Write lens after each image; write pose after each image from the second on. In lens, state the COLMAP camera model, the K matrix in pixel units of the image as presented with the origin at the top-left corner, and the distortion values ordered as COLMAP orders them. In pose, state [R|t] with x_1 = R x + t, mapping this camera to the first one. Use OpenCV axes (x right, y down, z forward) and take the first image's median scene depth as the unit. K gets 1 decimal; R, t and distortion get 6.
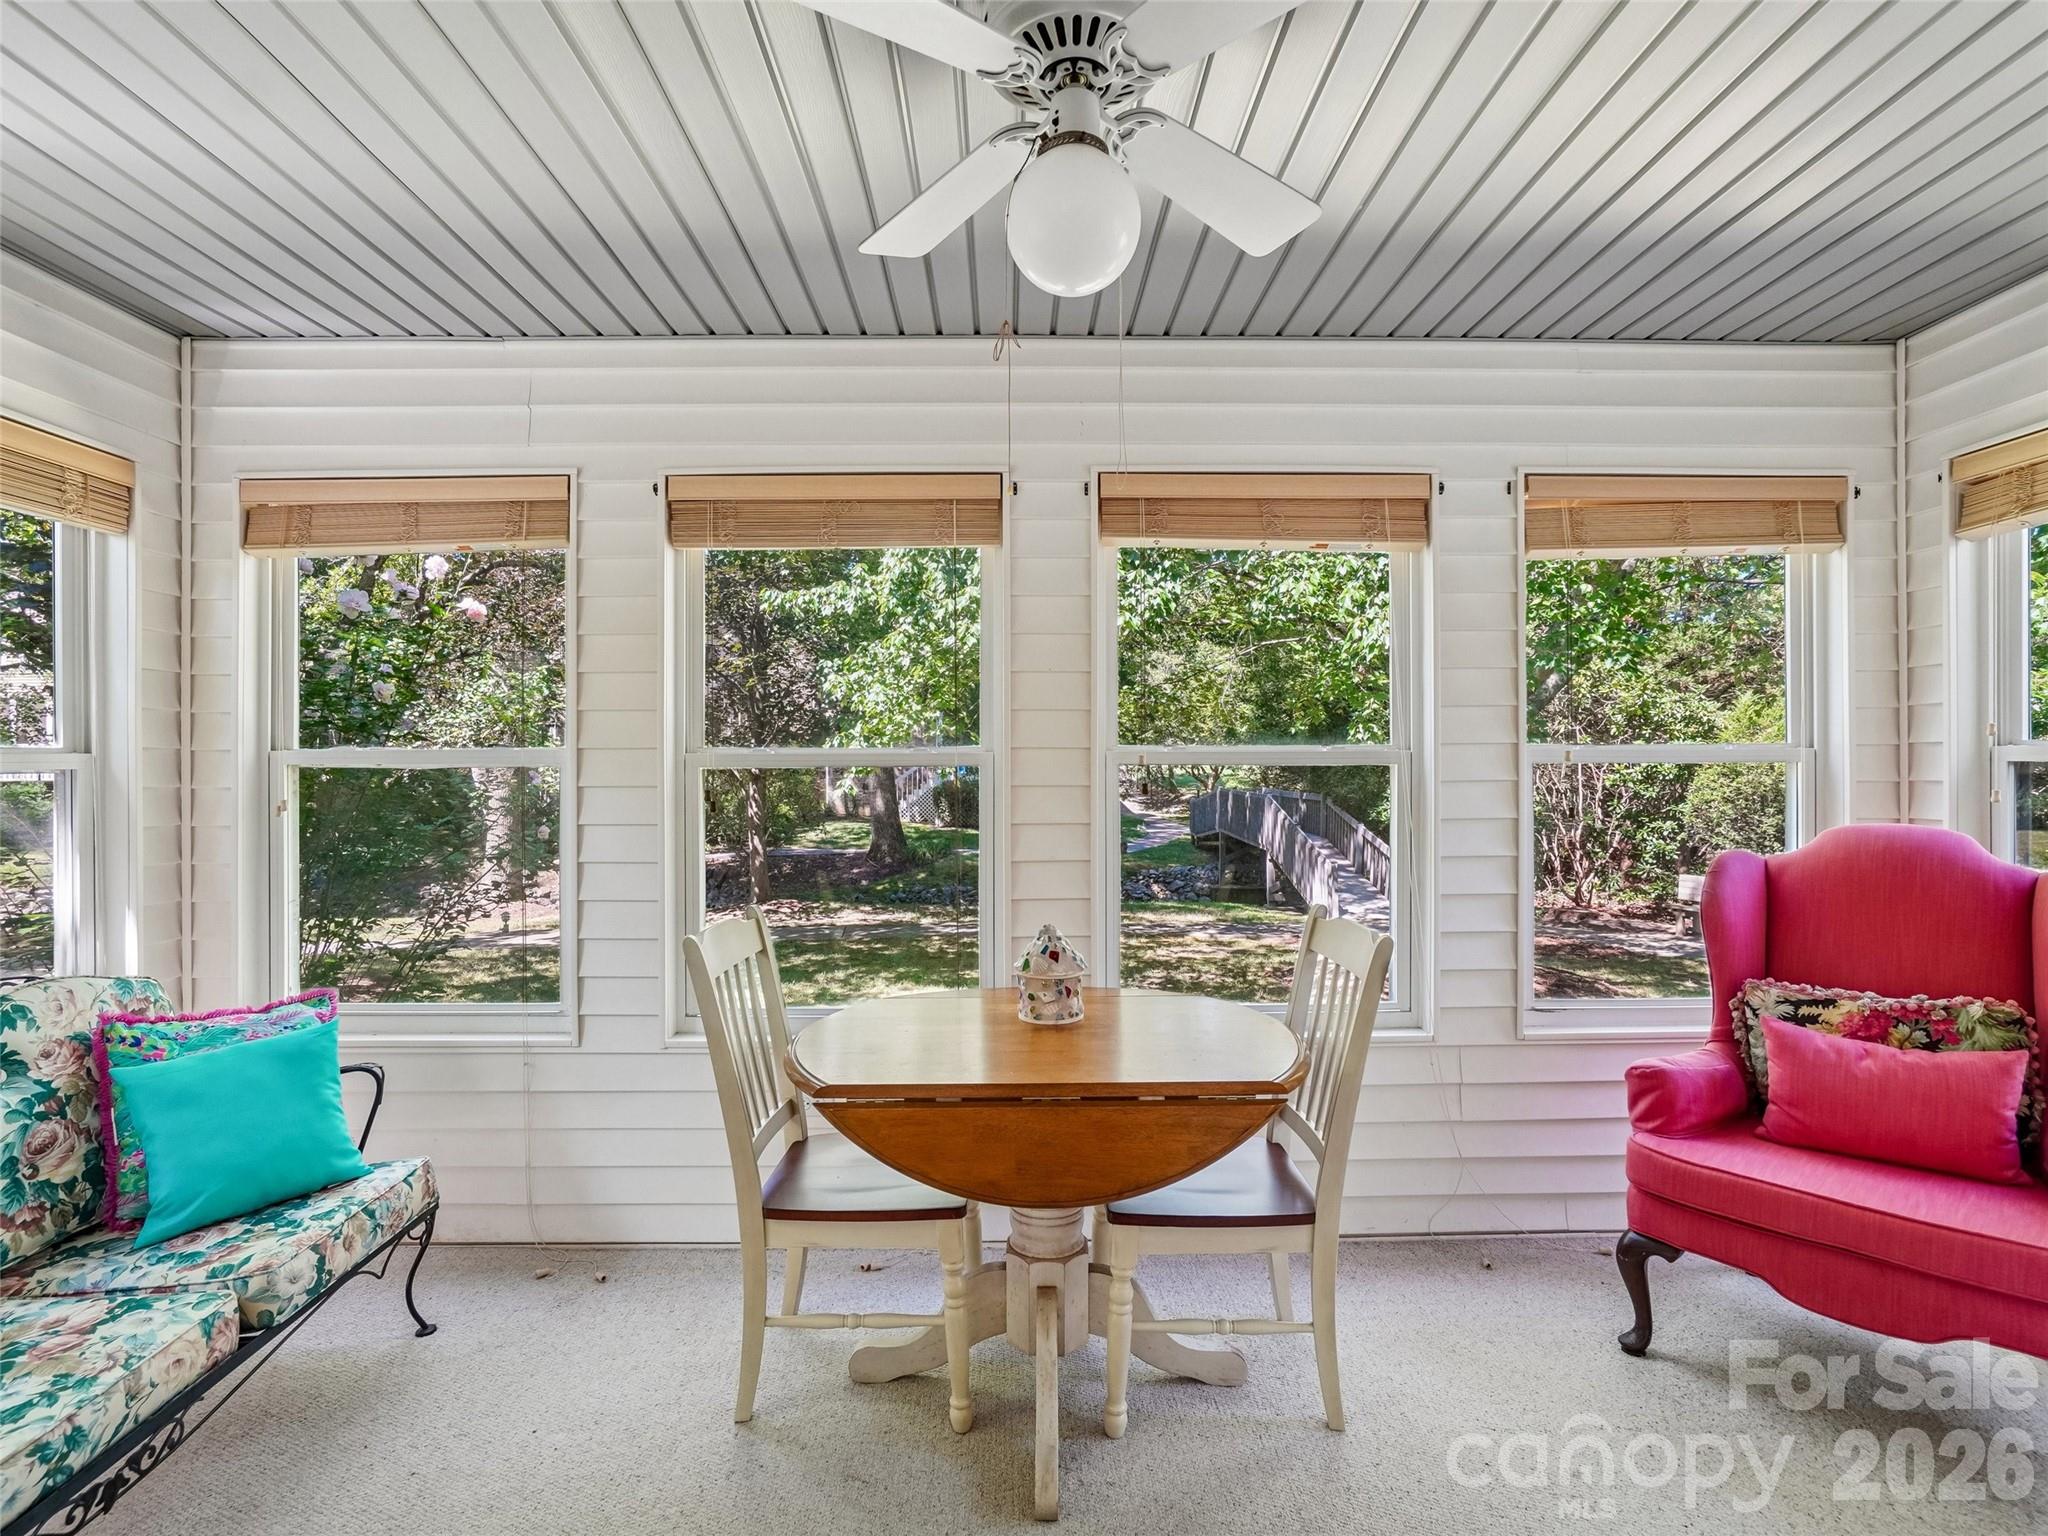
lens RADIAL K [[1013.6, 0, 1018.0], [0, 1013.6, 751.4], [0, 0, 1]] dist [-0.041134, 0.021146]
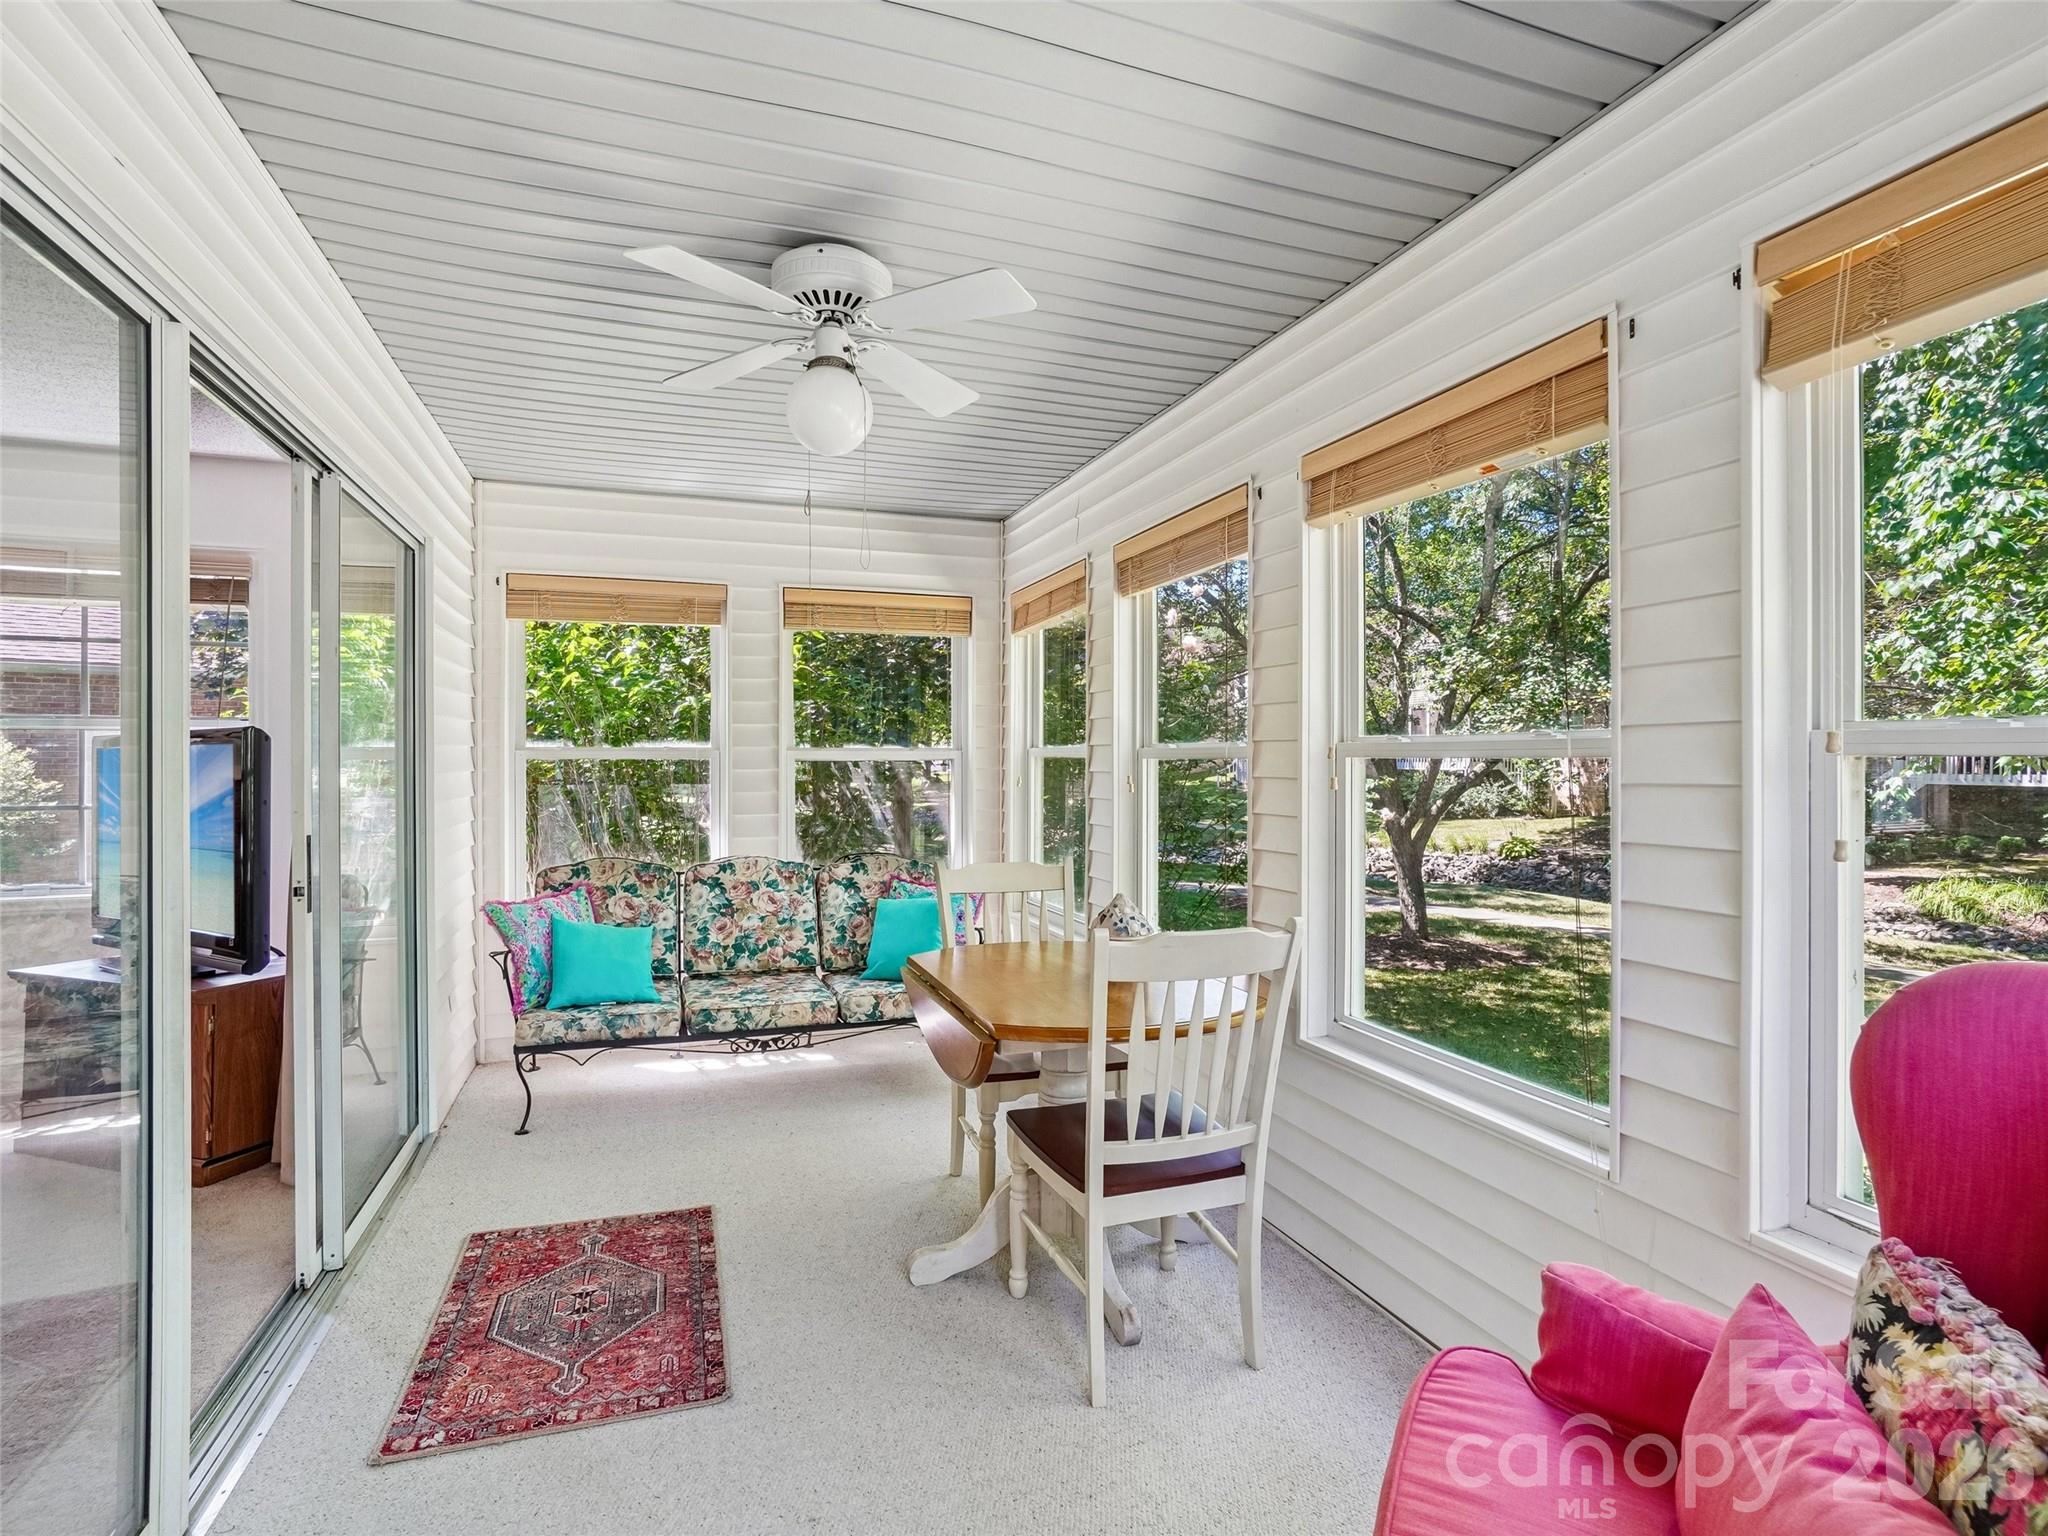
lens RADIAL K [[1013.6, 0, 1018.0], [0, 1013.6, 751.4], [0, 0, 1]] dist [-0.041134, 0.021146]
pose [[0.322190, -0.006636, -0.946652, 1.303526], [-0.000493, 0.999974, -0.007178, 0.021880], [0.946675, 0.002779, 0.322179, 0.616494]]
